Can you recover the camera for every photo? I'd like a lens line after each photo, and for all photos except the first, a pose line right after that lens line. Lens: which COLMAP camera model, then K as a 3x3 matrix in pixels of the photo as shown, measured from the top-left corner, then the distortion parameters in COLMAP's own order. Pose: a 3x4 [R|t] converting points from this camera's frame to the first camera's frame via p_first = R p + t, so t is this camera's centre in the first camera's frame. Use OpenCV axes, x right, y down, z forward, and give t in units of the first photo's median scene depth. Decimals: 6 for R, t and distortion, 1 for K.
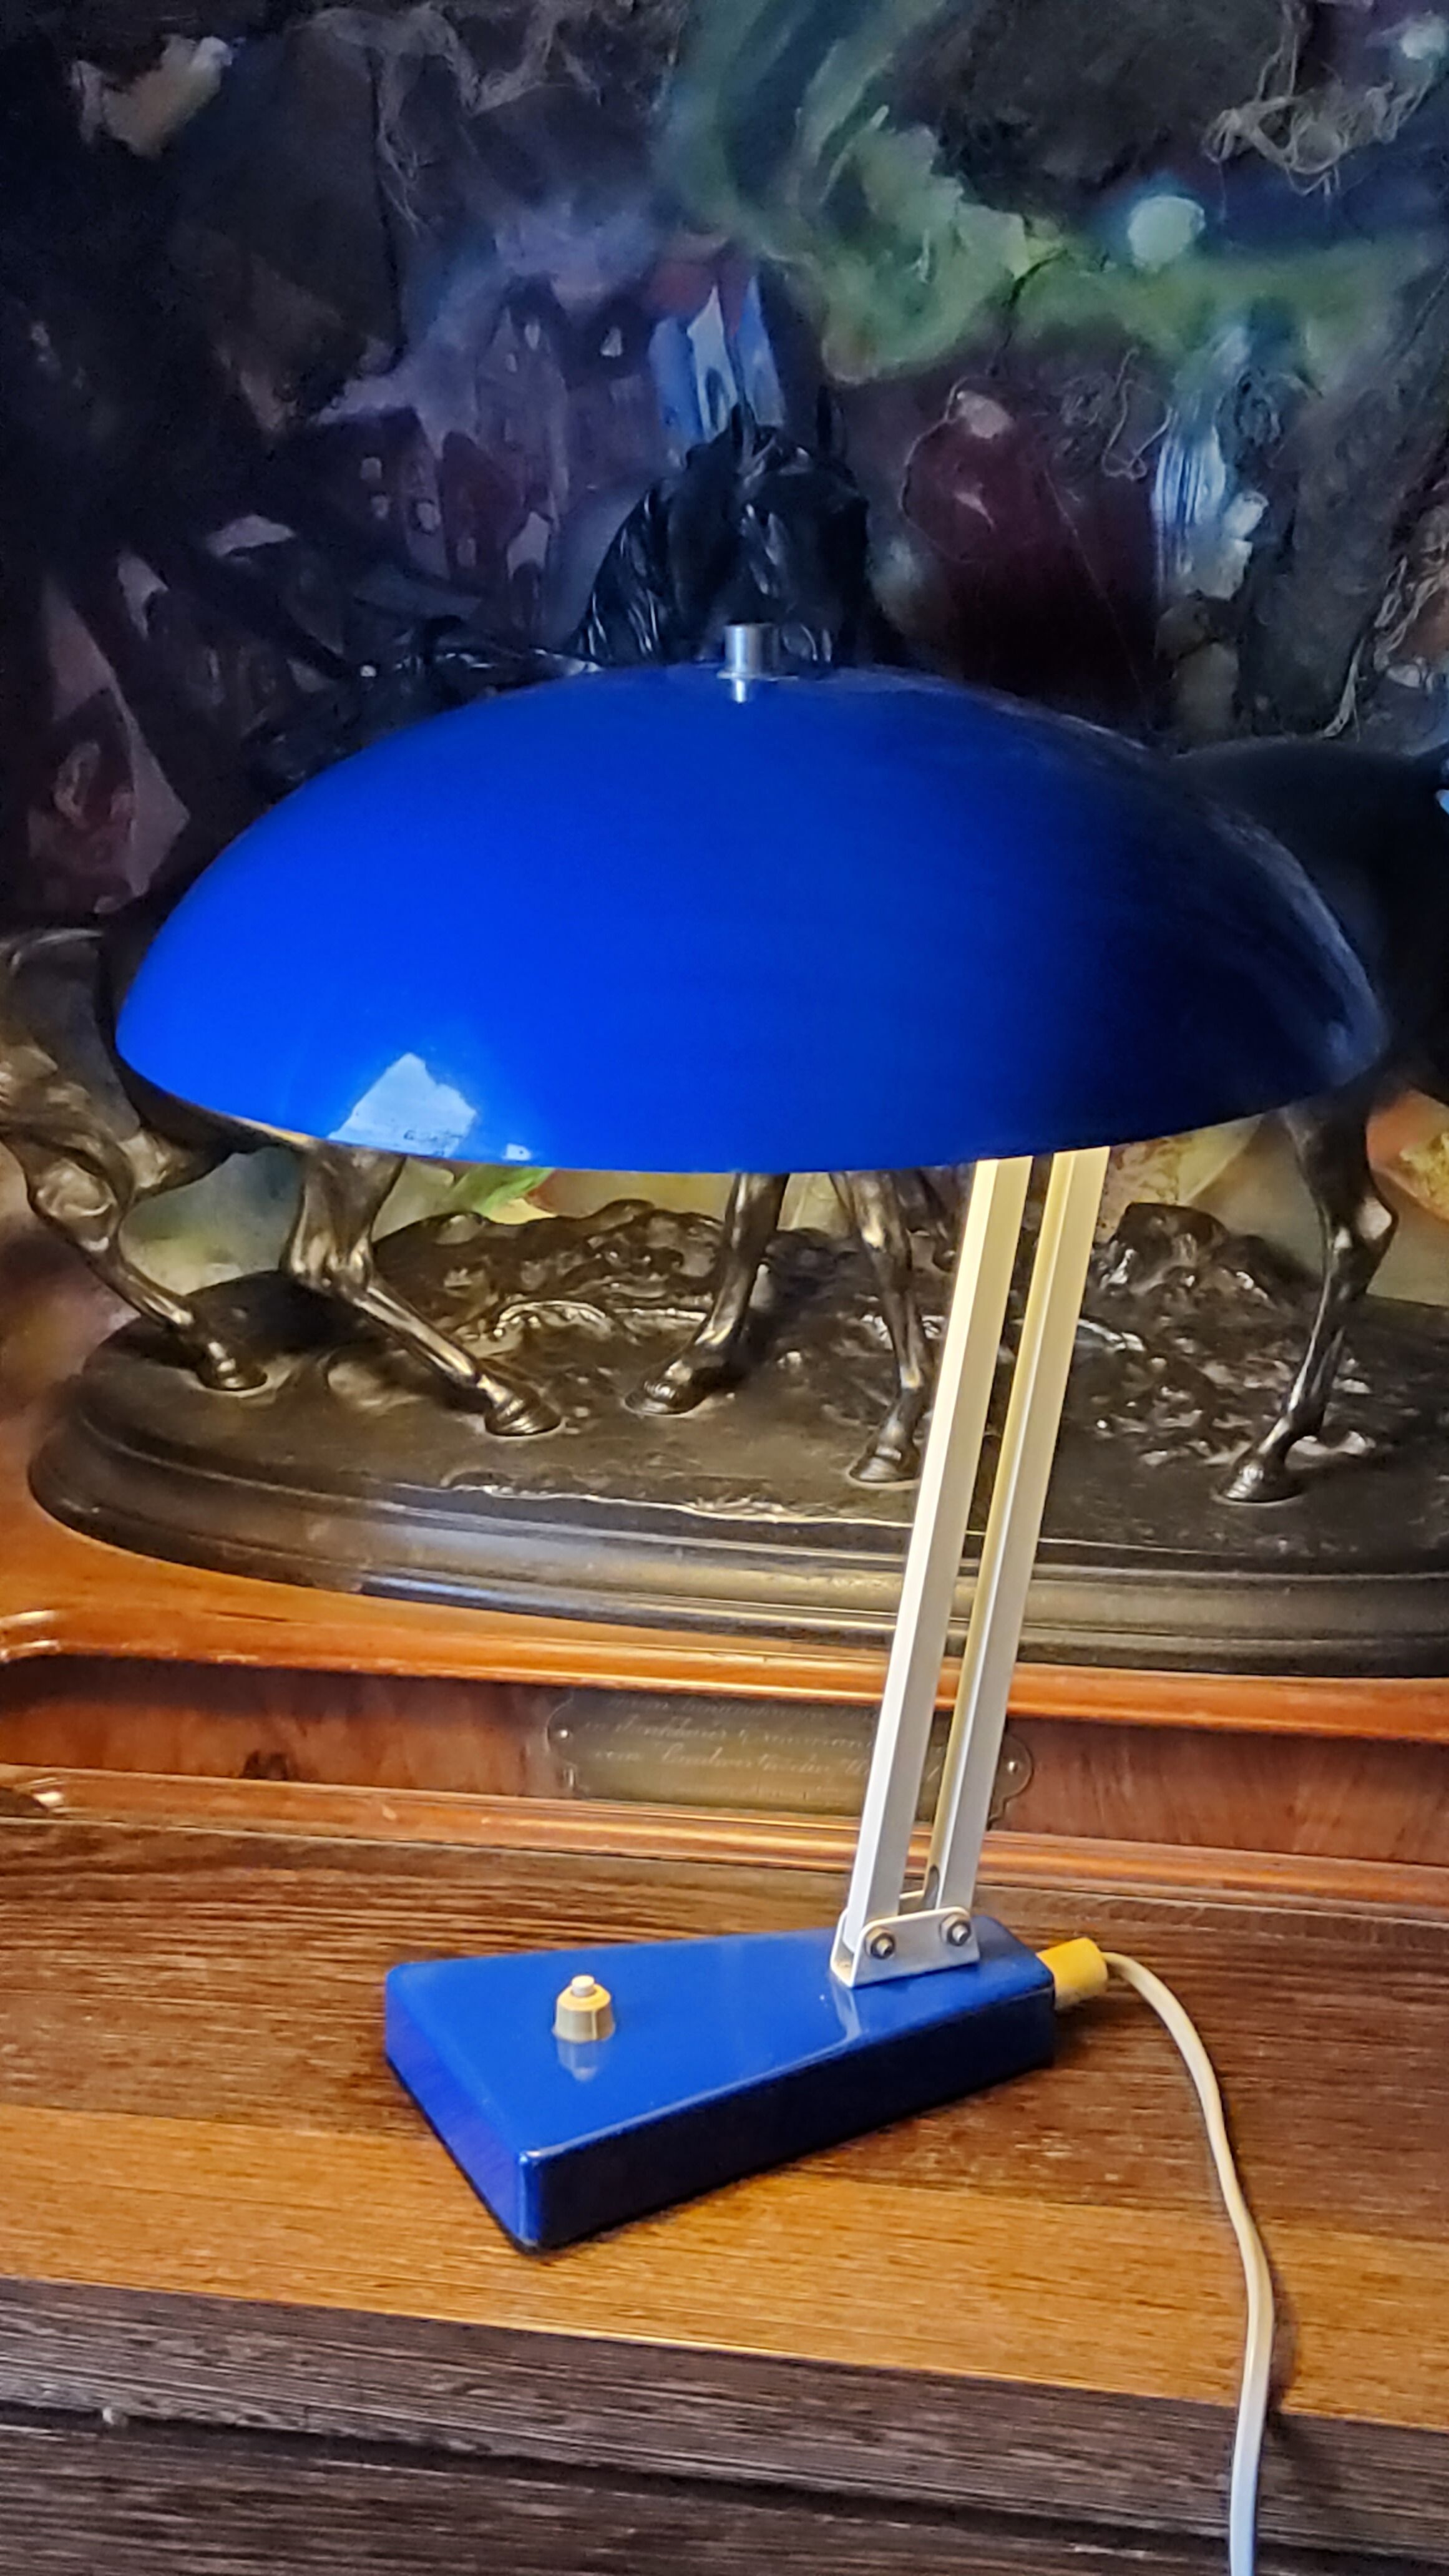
lens RADIAL K [[3850.6, 0, 724.2], [0, 3850.6, 1284.7], [0, 0, 1]] dist [0.077498, 0.000000]
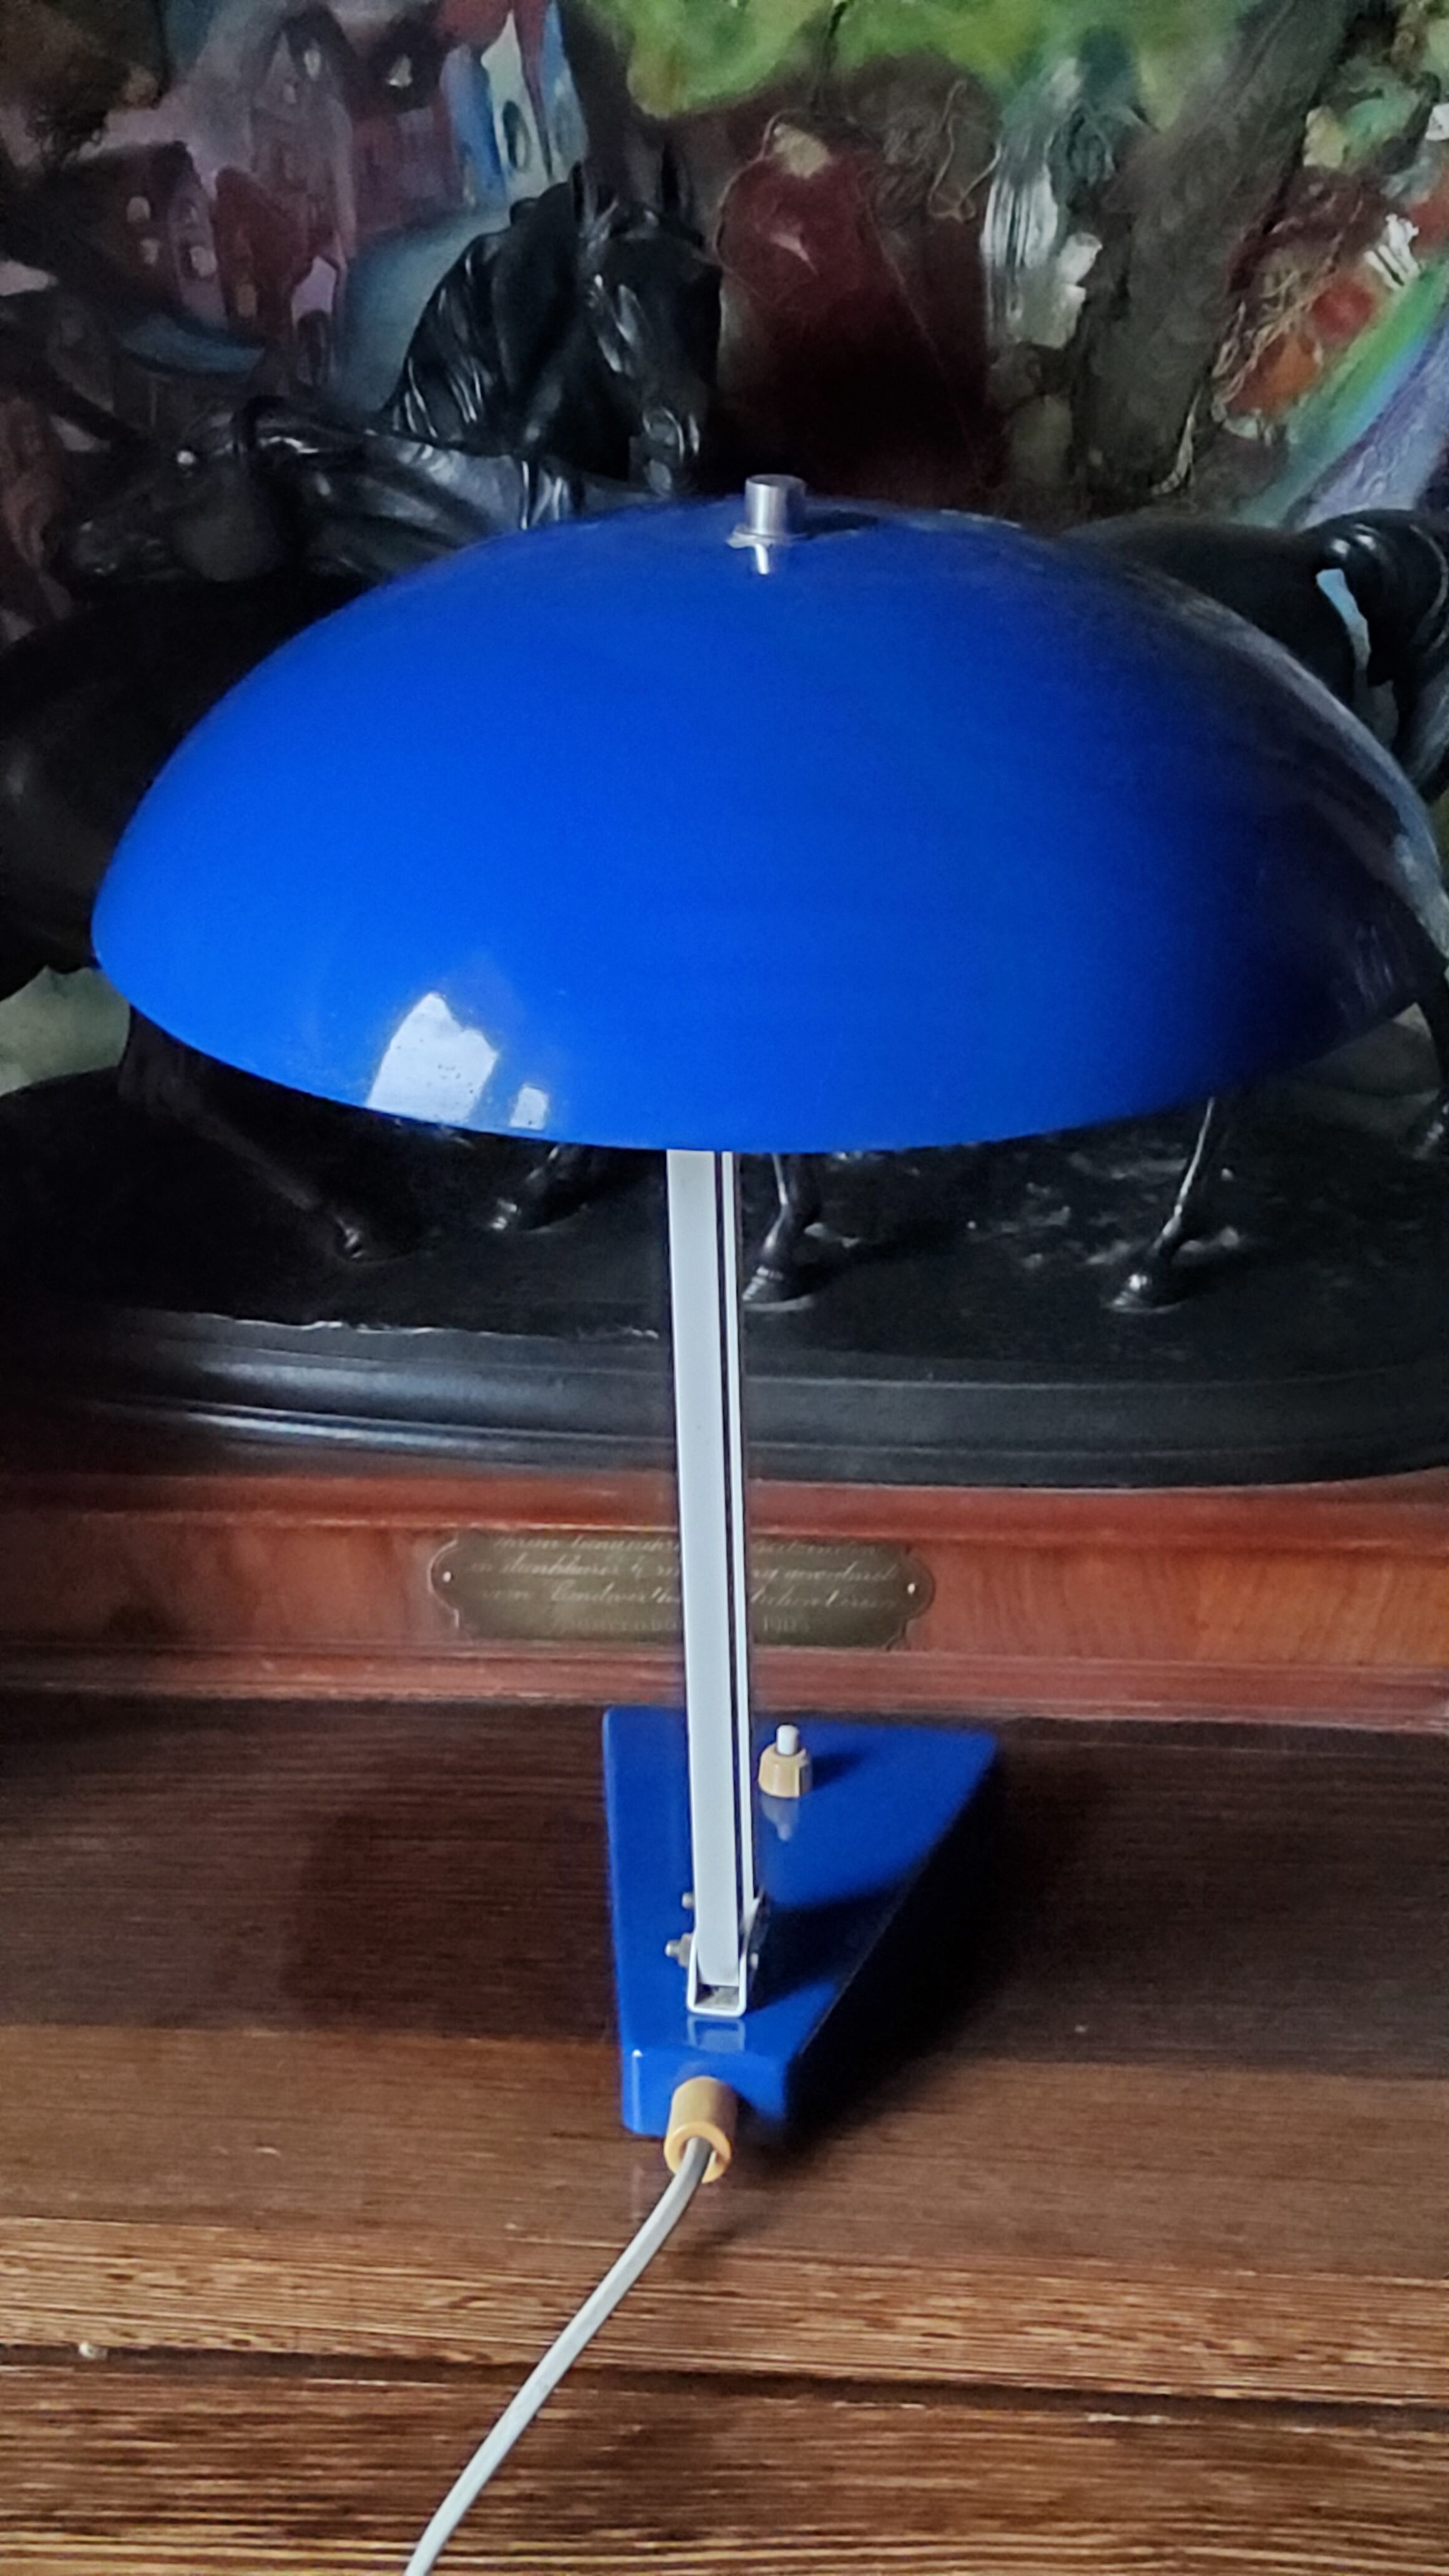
lens RADIAL K [[3850.6, 0, 729.0], [0, 3850.6, 1291.7], [0, 0, 1]] dist [0.077498, 0.000000]
pose [[0.991761, -0.044227, 0.120229, -0.083157], [0.030936, 0.993423, 0.110247, -0.057820], [-0.124314, -0.105619, 0.986606, 0.042314]]
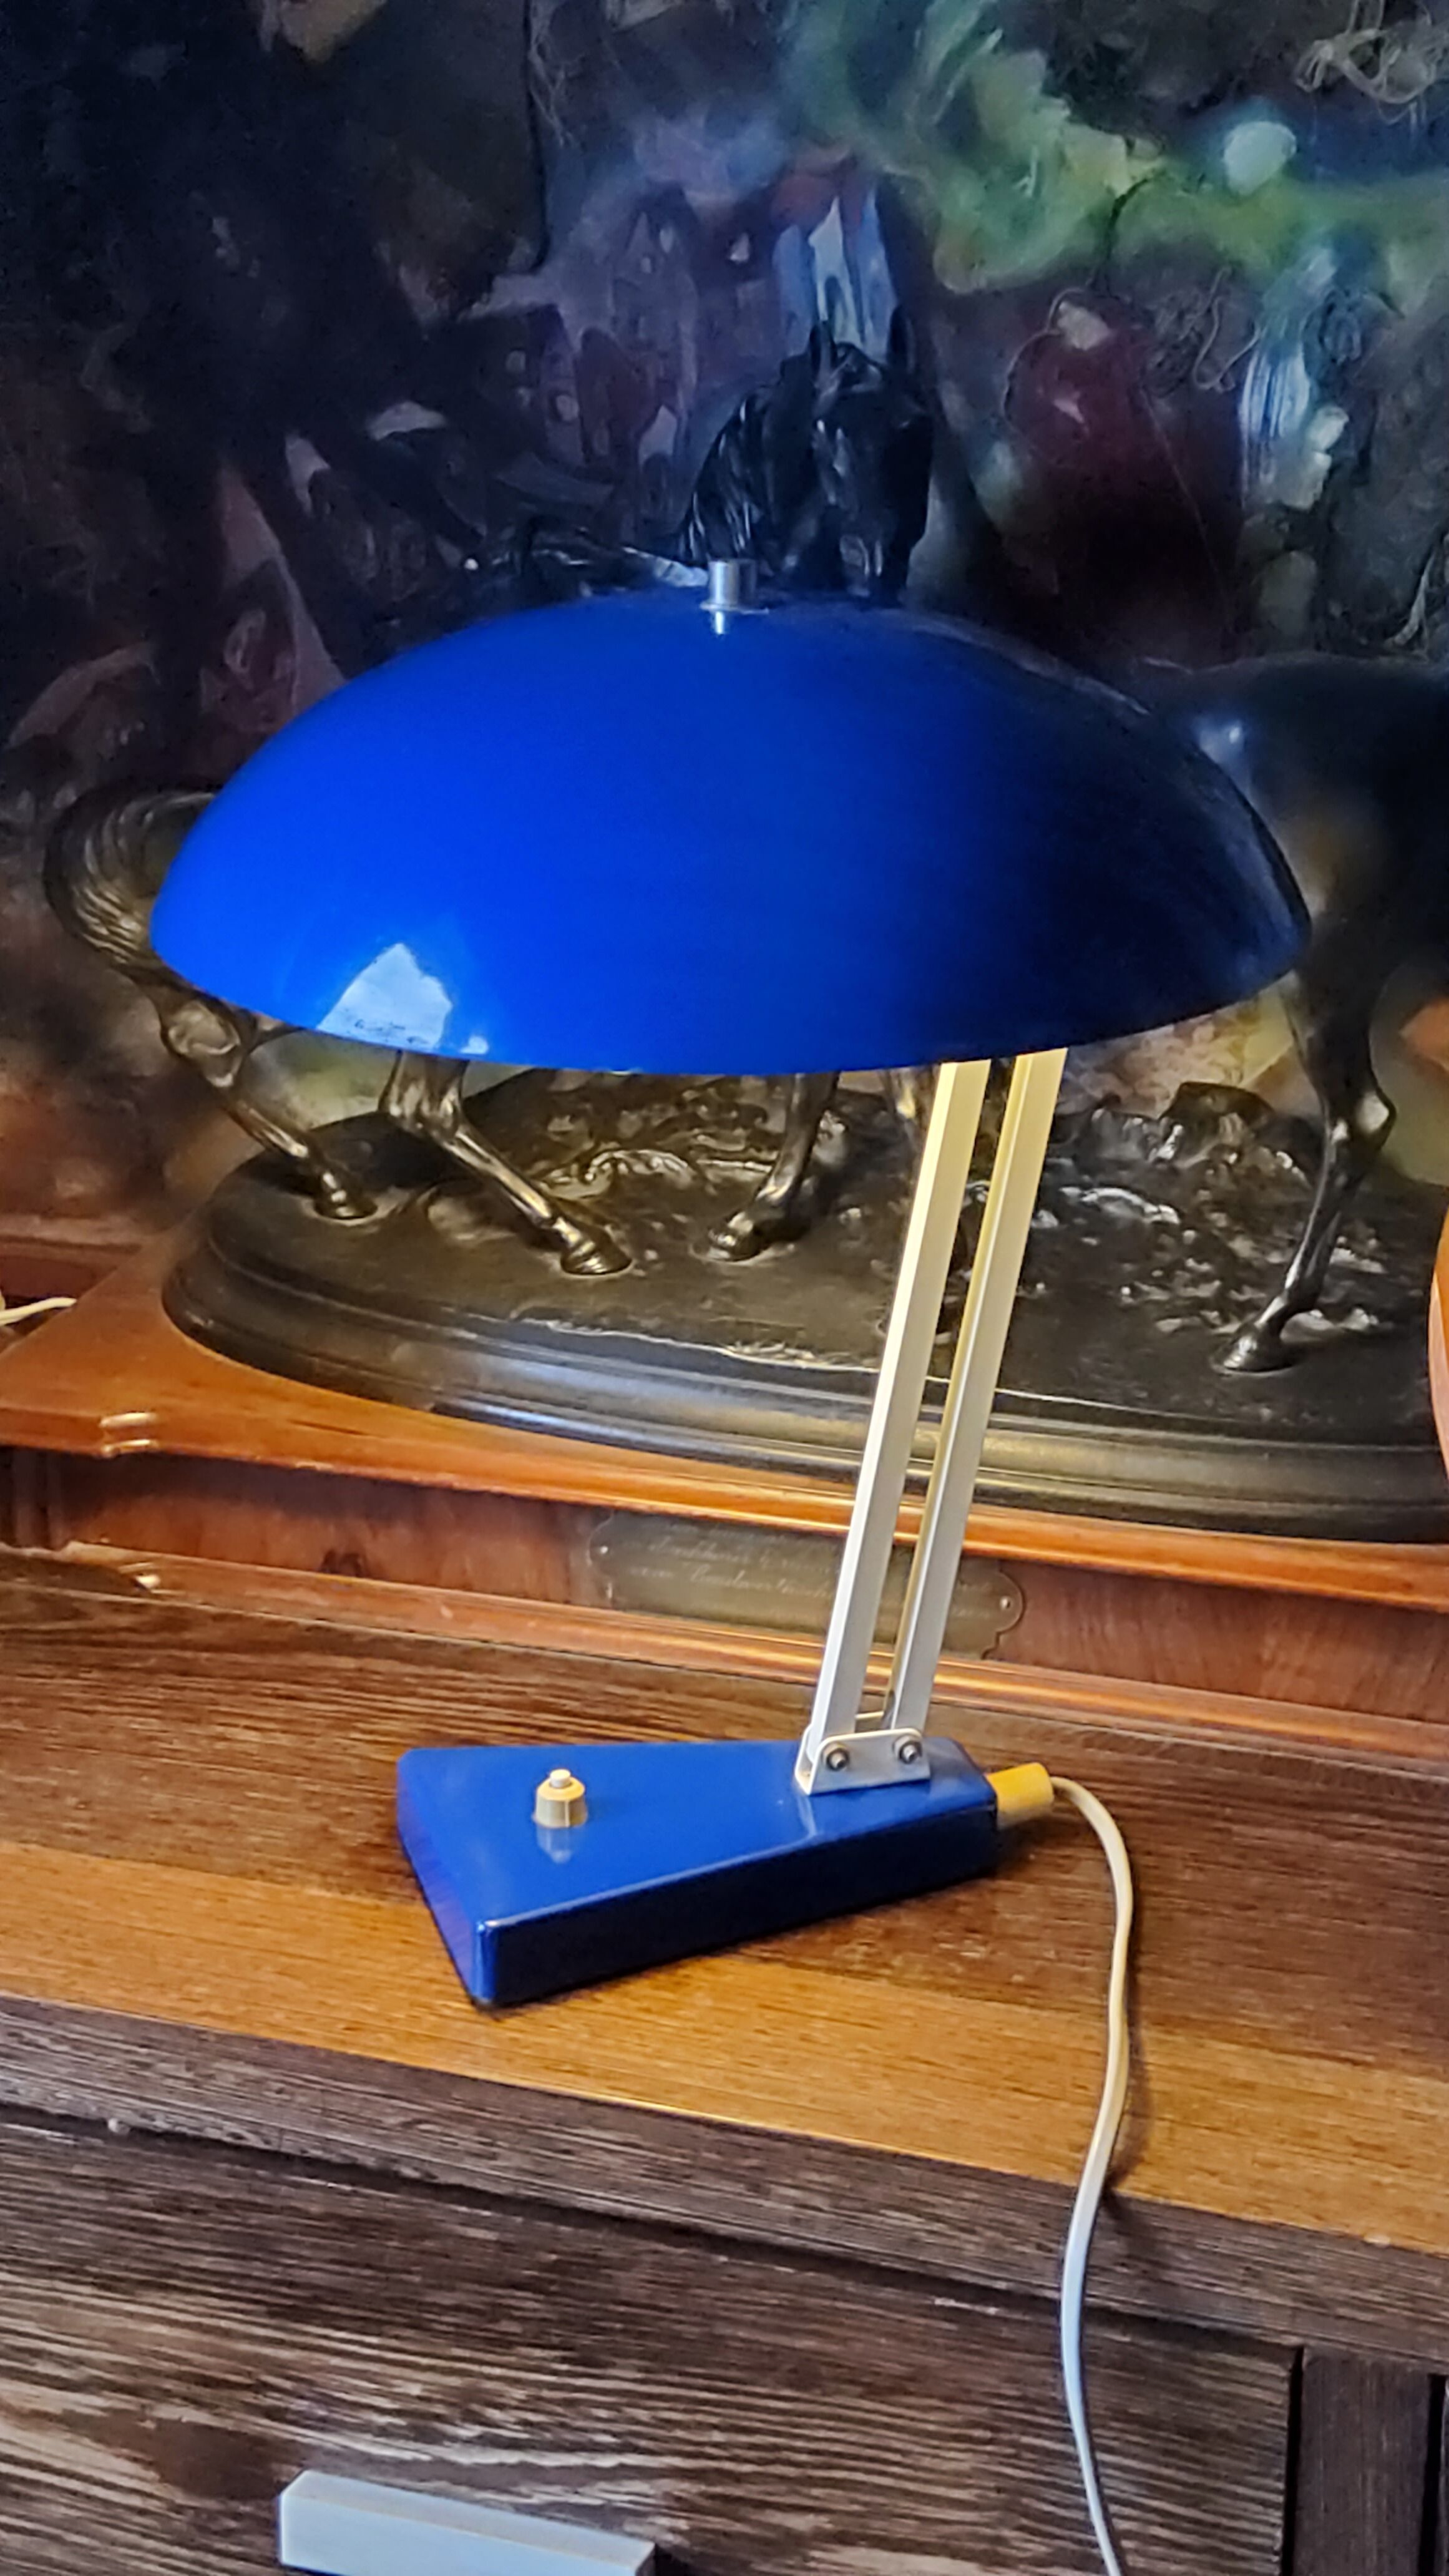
lens RADIAL K [[3850.6, 0, 725.7], [0, 3850.6, 1290.3], [0, 0, 1]] dist [0.077498, 0.000000]
pose [[0.993483, 0.048948, -0.102933, 0.099556], [-0.043356, 0.997496, 0.055879, -0.019255], [0.105410, -0.051052, 0.993117, -0.077074]]
